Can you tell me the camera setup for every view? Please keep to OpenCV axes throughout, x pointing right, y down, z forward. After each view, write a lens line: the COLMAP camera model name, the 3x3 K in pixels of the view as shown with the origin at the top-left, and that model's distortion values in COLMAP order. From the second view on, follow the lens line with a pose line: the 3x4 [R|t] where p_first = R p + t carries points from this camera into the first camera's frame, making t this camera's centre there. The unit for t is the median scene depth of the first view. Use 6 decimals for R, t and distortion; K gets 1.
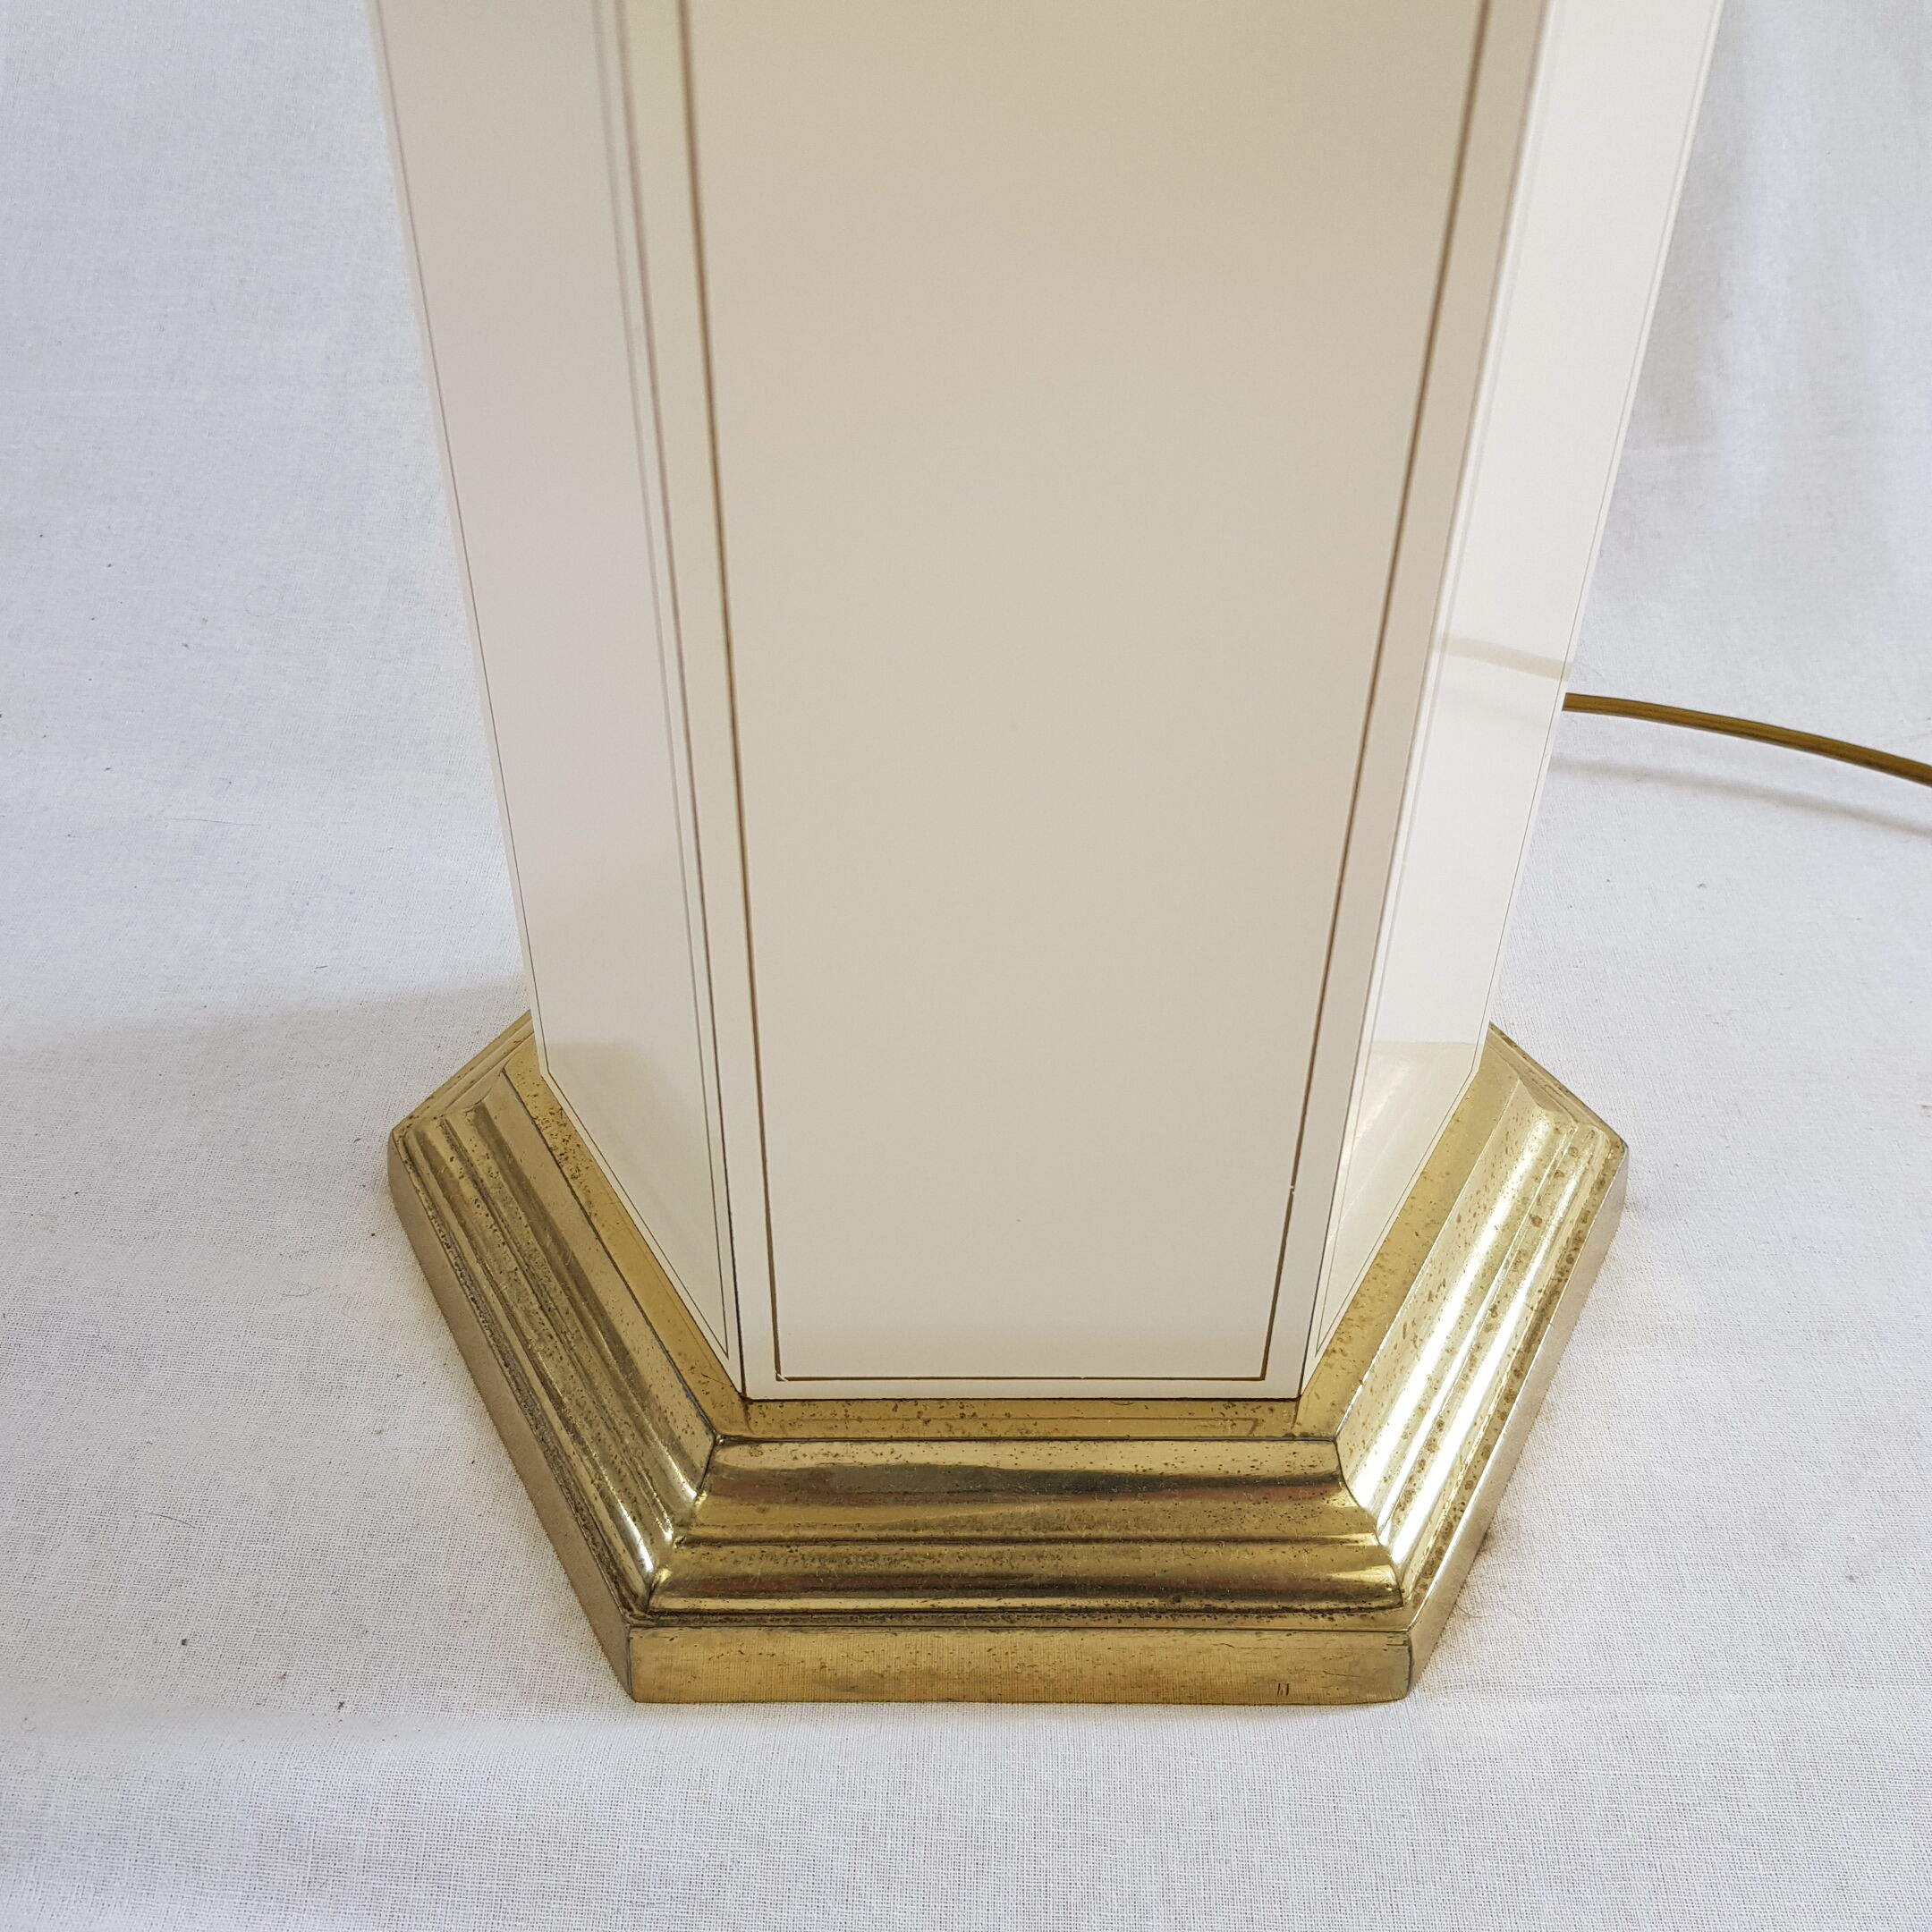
lens RADIAL K [[2361.3, 0, 1009.9], [0, 2361.3, 968.9], [0, 0, 1]] dist [0.012949, -0.029328]
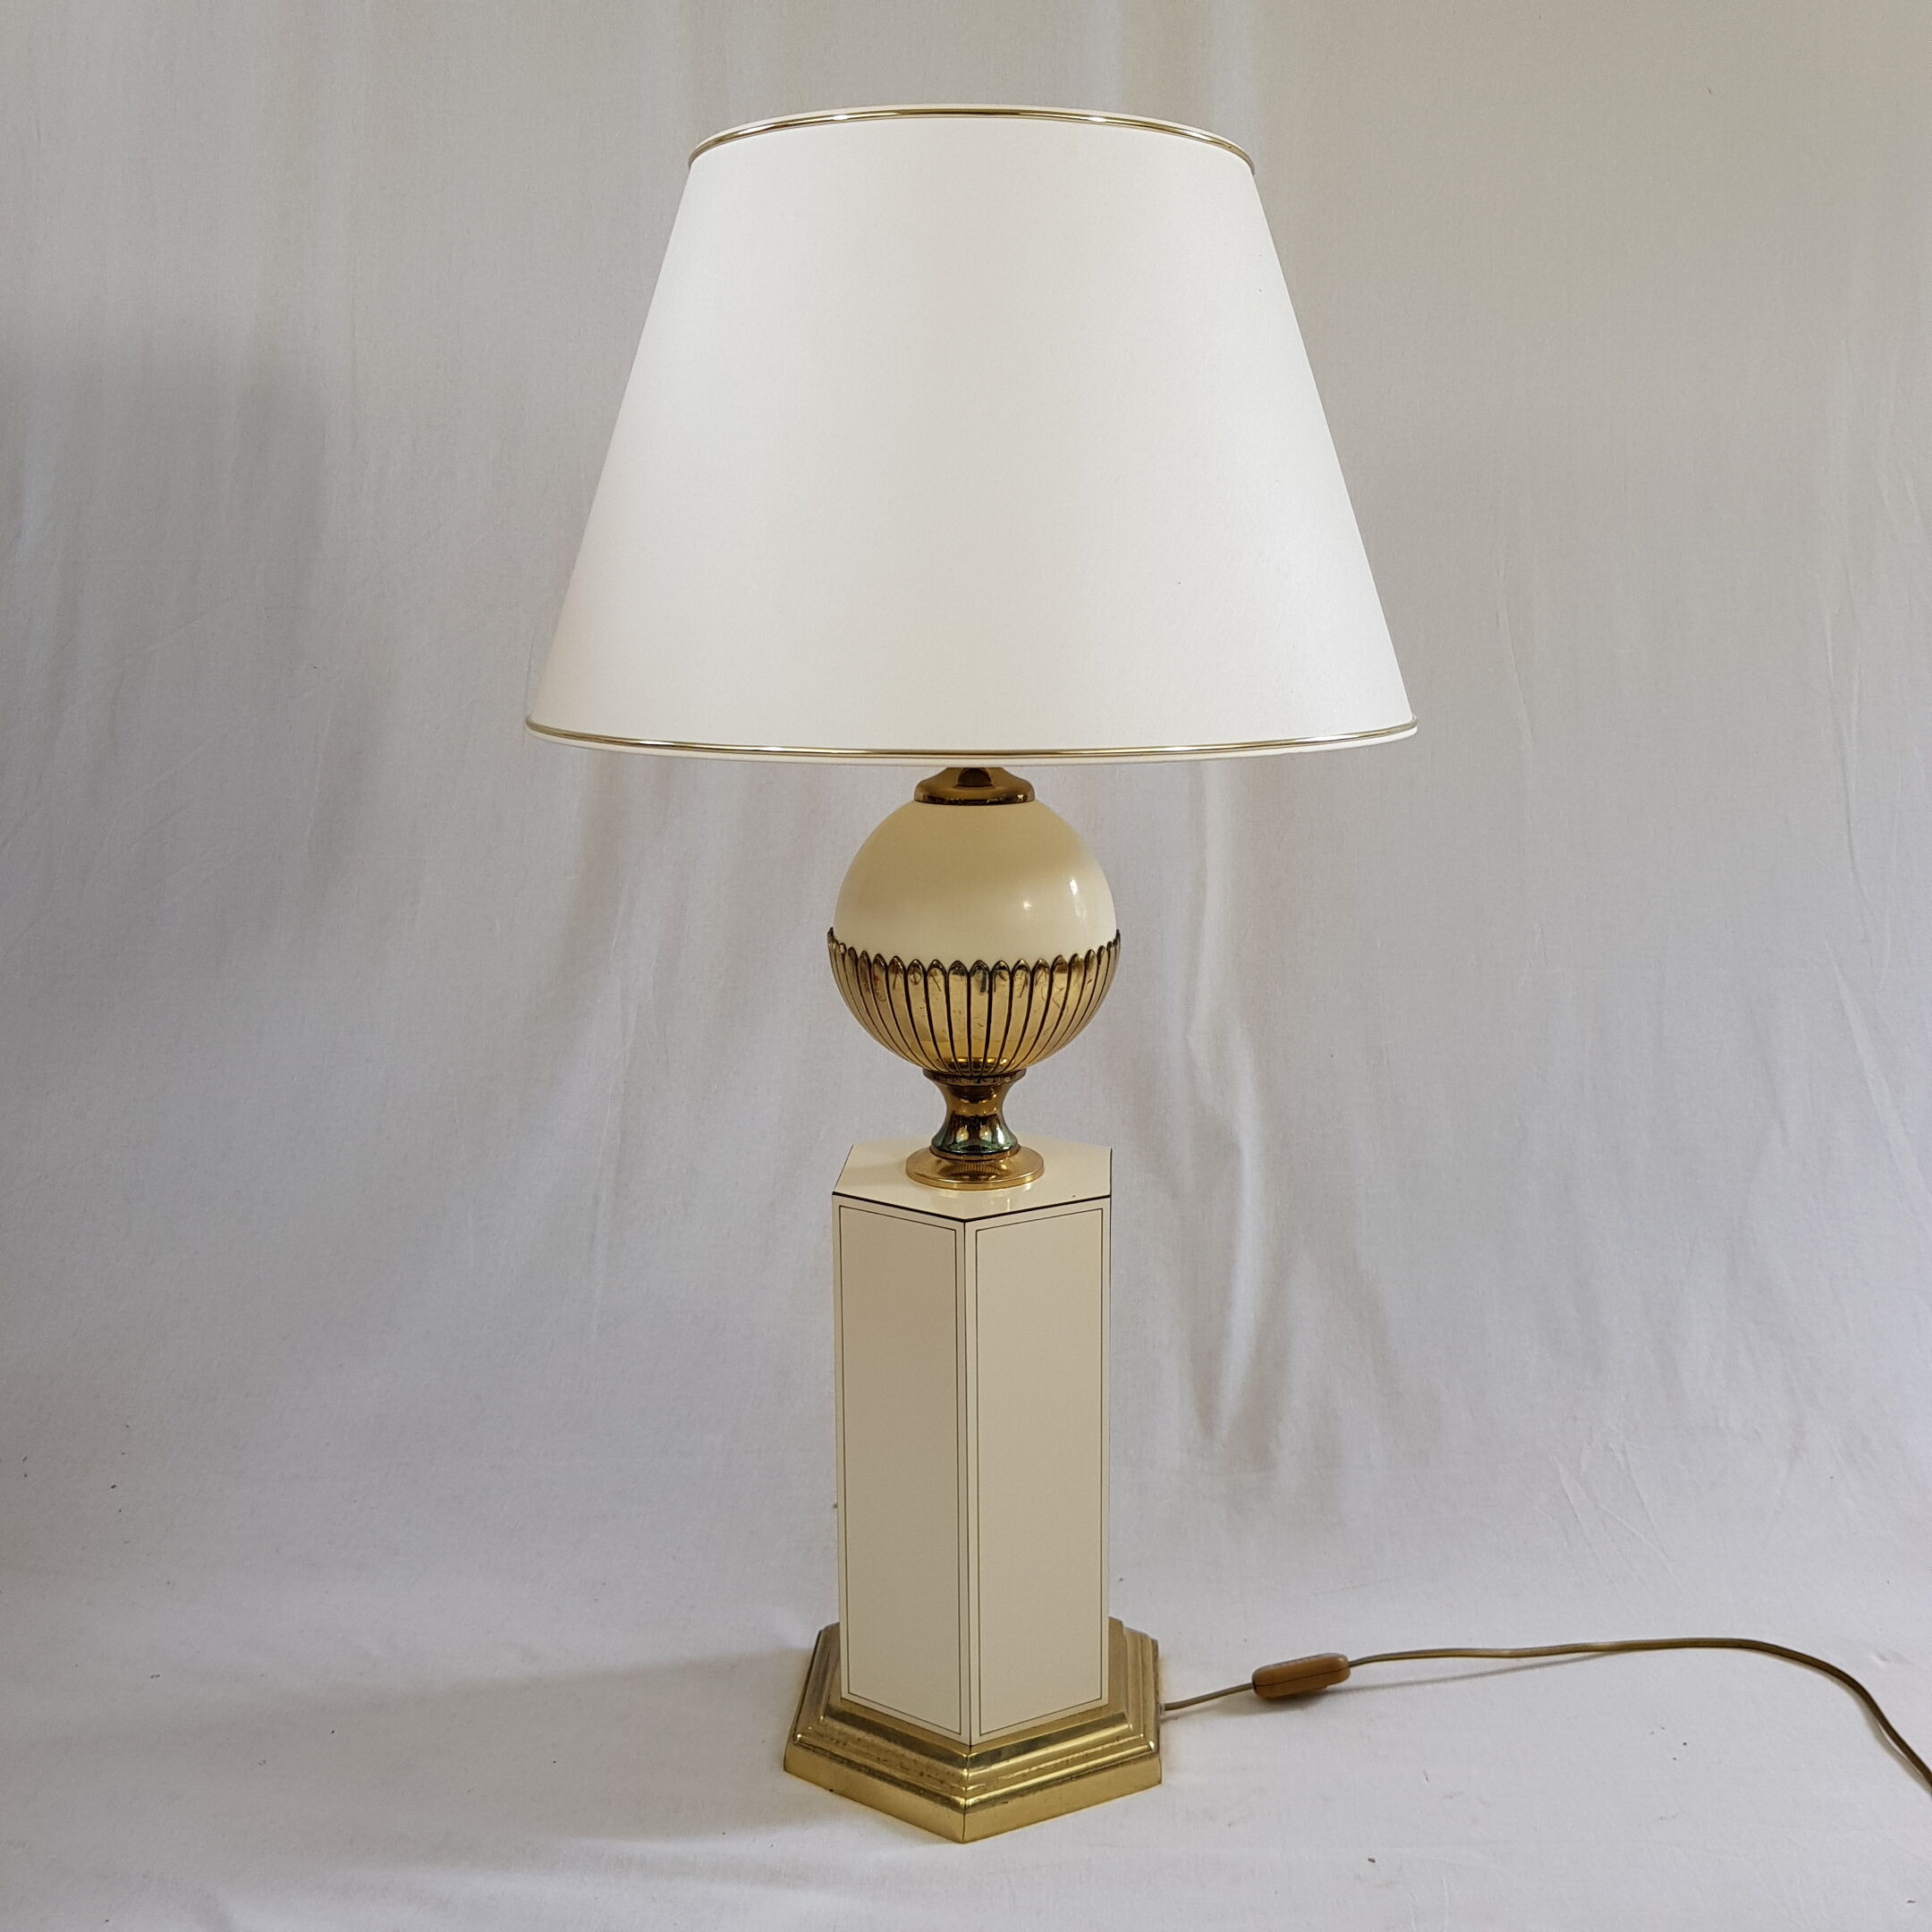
lens RADIAL K [[2249.6, 0, 992.9], [0, 2249.6, 868.9], [0, 0, 1]] dist [0.121877, -0.374914]
pose [[0.999252, -0.019353, -0.033483, 0.165551], [0.001400, 0.883318, -0.468772, 0.589264], [0.038648, 0.468374, 0.882684, -2.484251]]
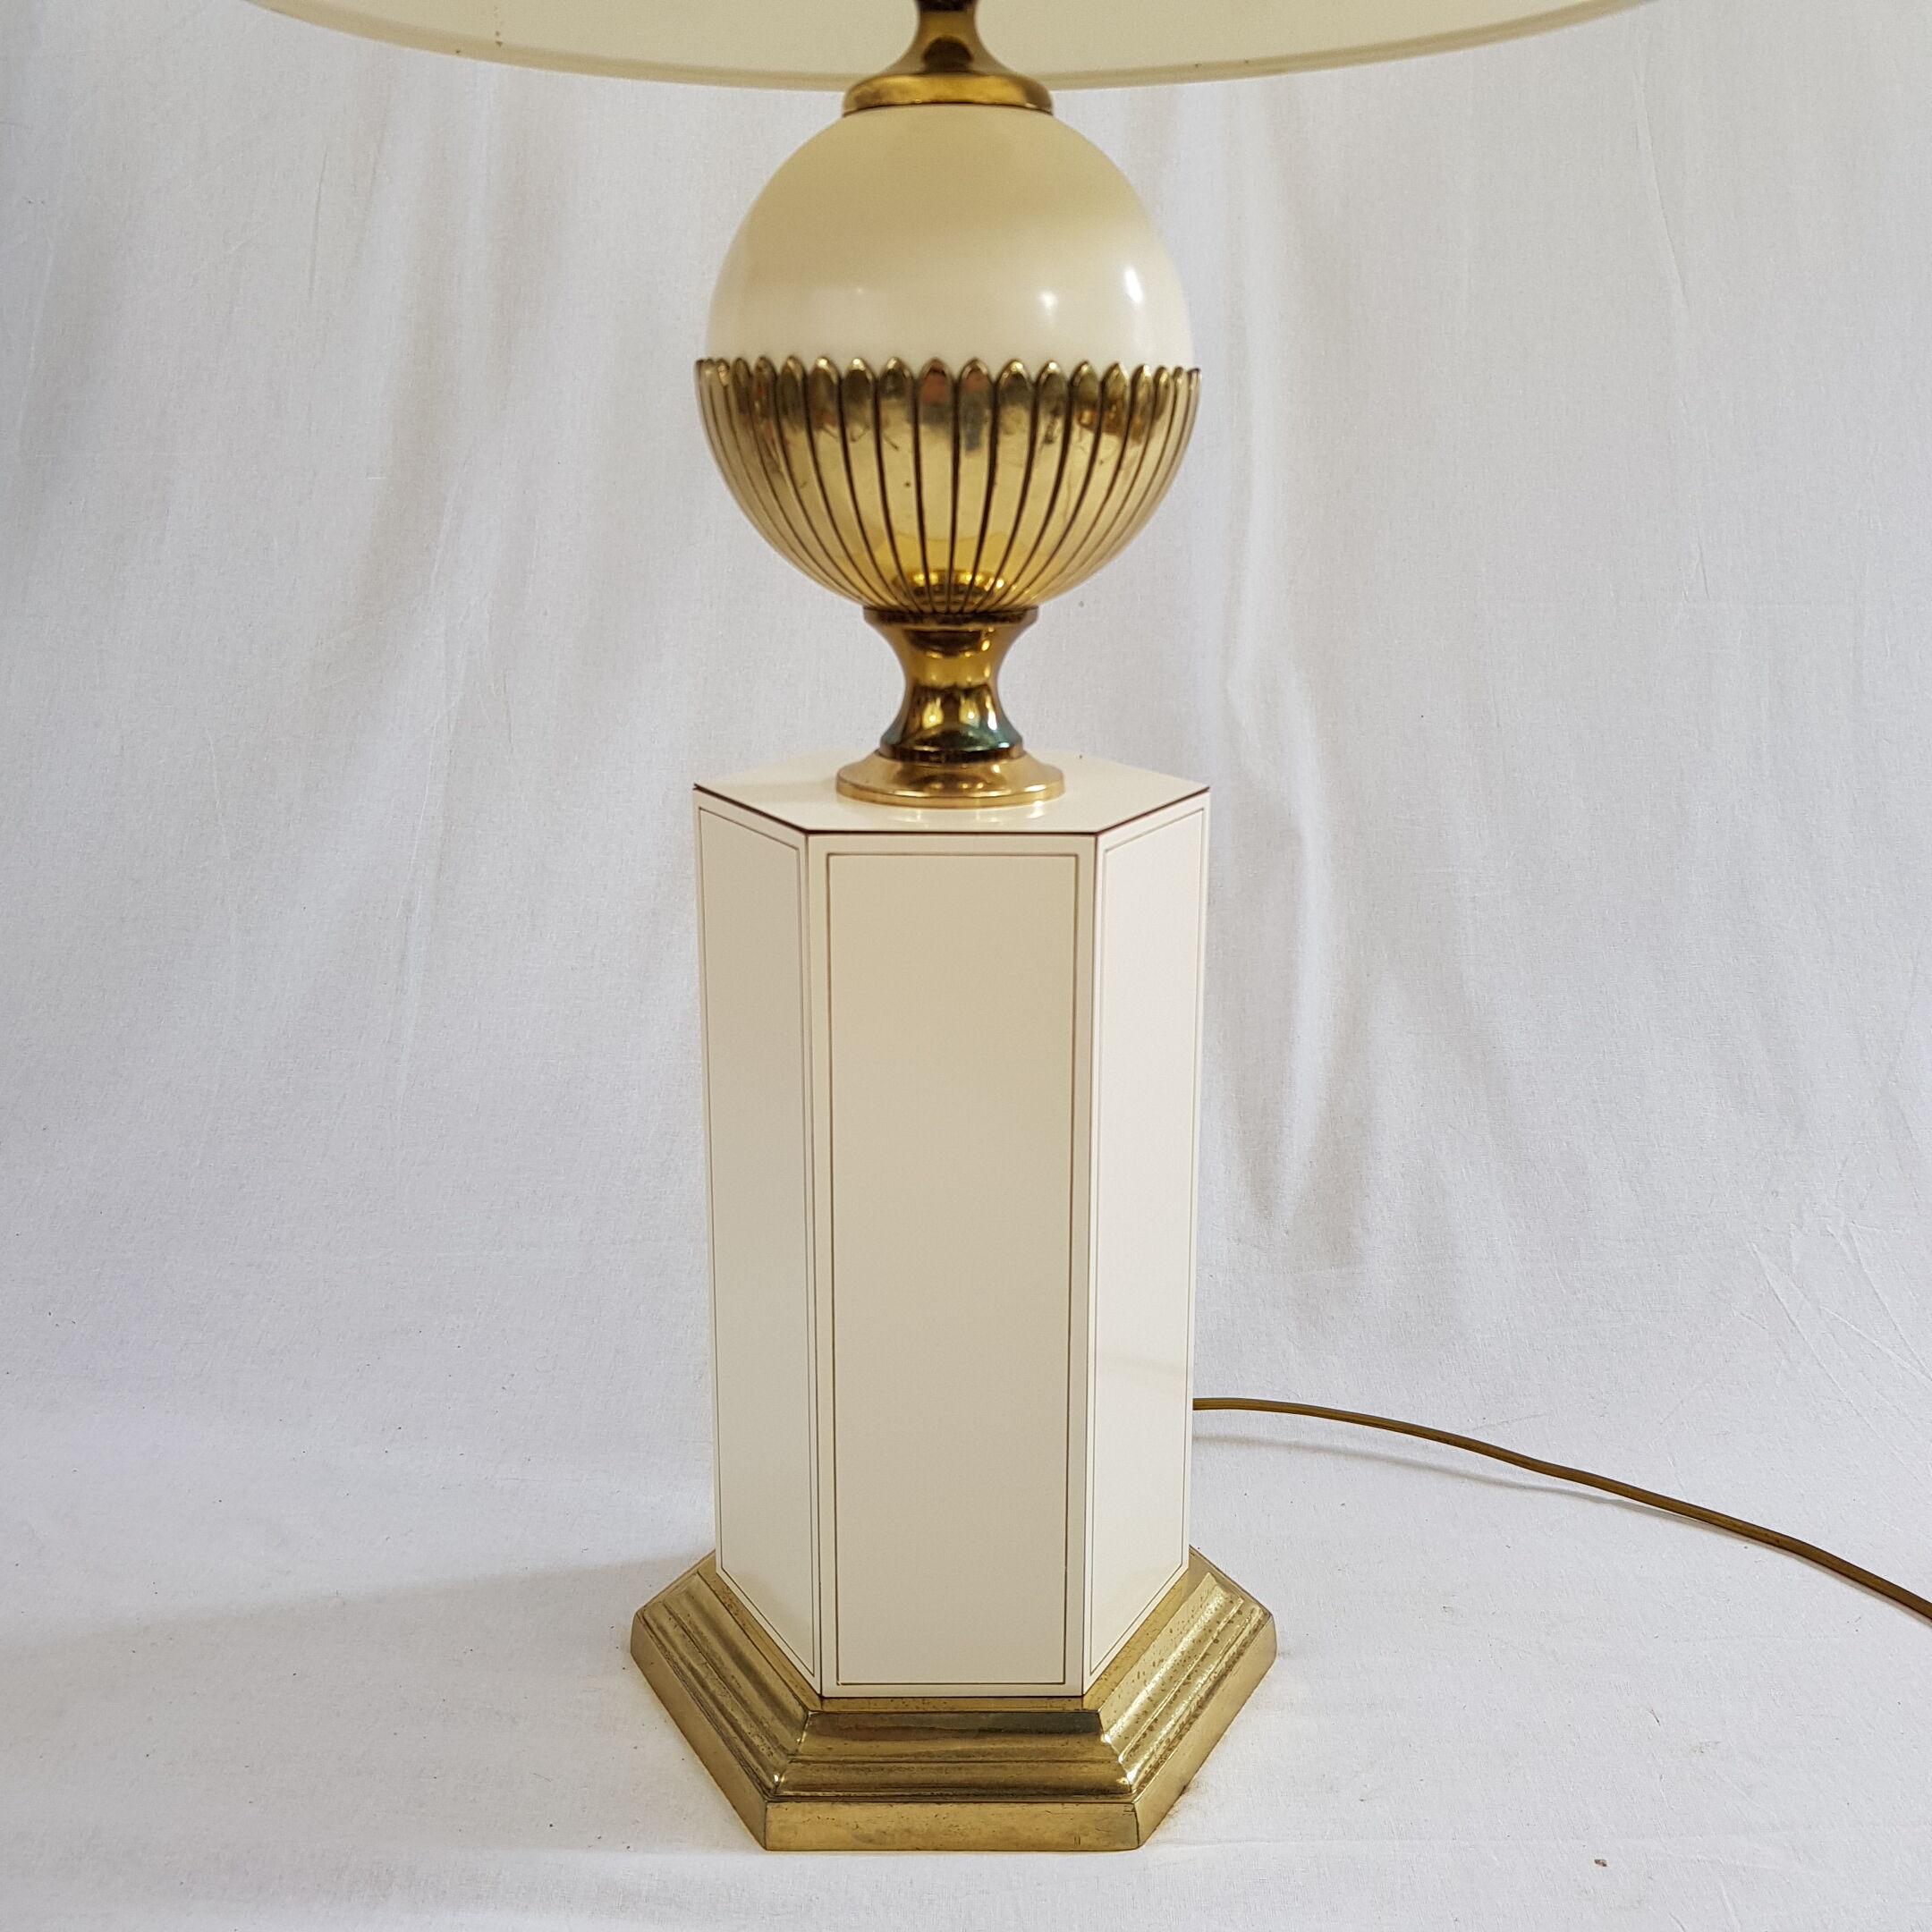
lens RADIAL K [[2249.6, 0, 992.9], [0, 2249.6, 868.9], [0, 0, 1]] dist [0.121877, -0.374914]
pose [[0.999838, -0.017124, -0.005476, 0.066028], [0.013413, 0.913299, -0.407068, 0.332976], [0.011972, 0.406929, 0.913381, -1.165711]]
